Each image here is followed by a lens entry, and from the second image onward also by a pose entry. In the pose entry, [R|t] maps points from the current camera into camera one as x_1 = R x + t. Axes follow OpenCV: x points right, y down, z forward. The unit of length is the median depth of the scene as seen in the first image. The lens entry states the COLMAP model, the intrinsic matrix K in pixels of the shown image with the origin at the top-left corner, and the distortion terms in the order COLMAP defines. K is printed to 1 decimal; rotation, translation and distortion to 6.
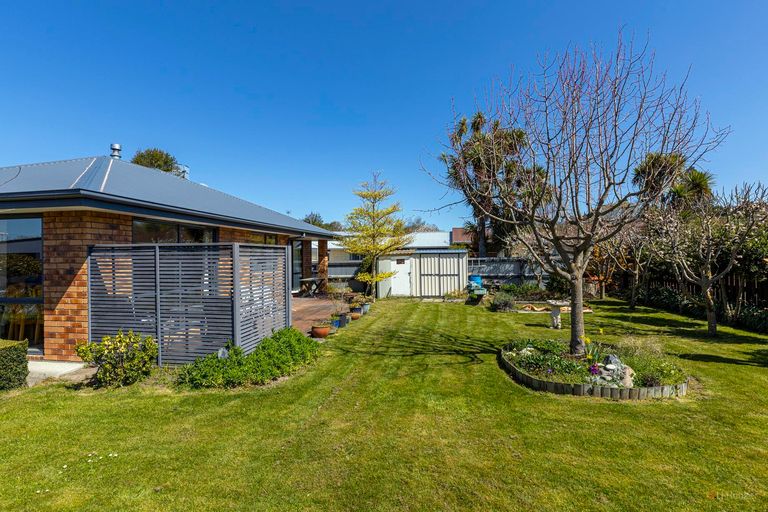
lens RADIAL K [[377.1, 0, 384.6], [0, 377.1, 254.6], [0, 0, 1]] dist [-0.000808, 0.001139]
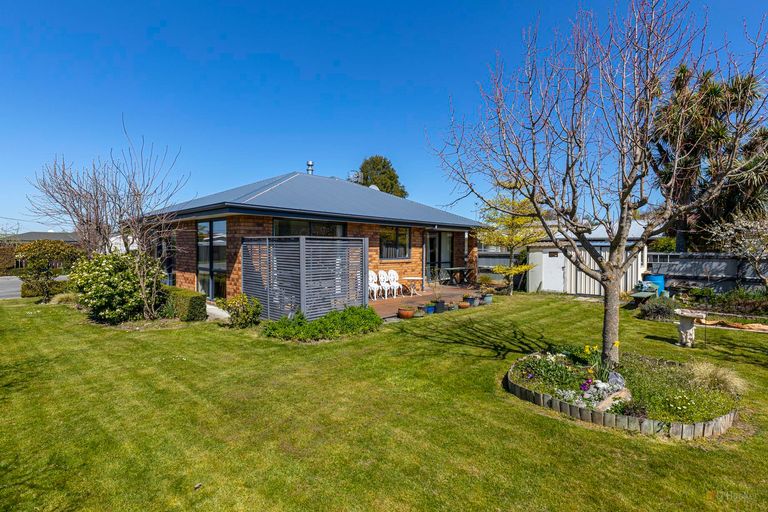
lens RADIAL K [[377.1, 0, 388.0], [0, 377.1, 253.7], [0, 0, 1]] dist [-0.000808, 0.001139]
pose [[0.836323, 0.027968, -0.547523, 0.553163], [-0.014198, 0.999468, 0.029366, -0.011100], [0.548053, -0.016785, 0.836275, 0.035570]]
